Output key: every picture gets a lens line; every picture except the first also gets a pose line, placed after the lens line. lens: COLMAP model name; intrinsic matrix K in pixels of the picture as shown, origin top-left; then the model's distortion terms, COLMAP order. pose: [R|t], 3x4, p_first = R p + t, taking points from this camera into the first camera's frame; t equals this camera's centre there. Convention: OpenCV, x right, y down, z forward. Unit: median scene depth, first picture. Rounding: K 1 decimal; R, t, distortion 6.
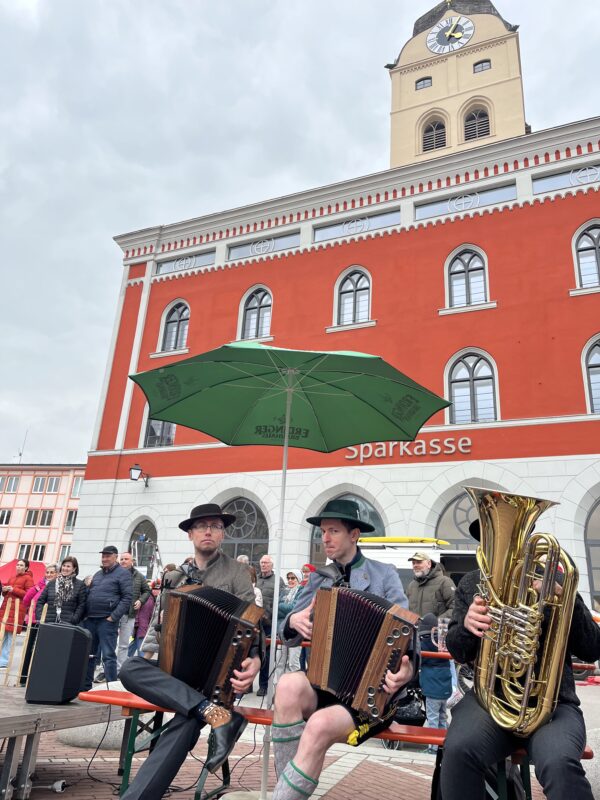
lens RADIAL K [[608.5, 0, 280.6], [0, 608.5, 365.3], [0, 0, 1]] dist [0.005290, -0.018609]
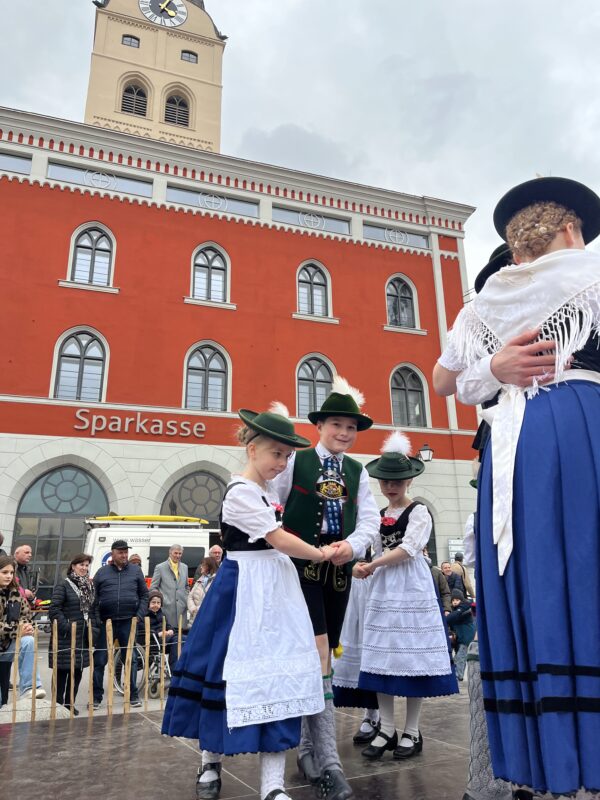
lens RADIAL K [[585.1, 0, 316.4], [0, 585.1, 389.0], [0, 0, 1]] dist [0.037102, -0.069151]
pose [[0.723495, 0.166870, 0.669858, -0.199653], [-0.212829, 0.976996, -0.013511, 0.024823], [-0.656703, -0.132790, 0.742366, 0.090504]]
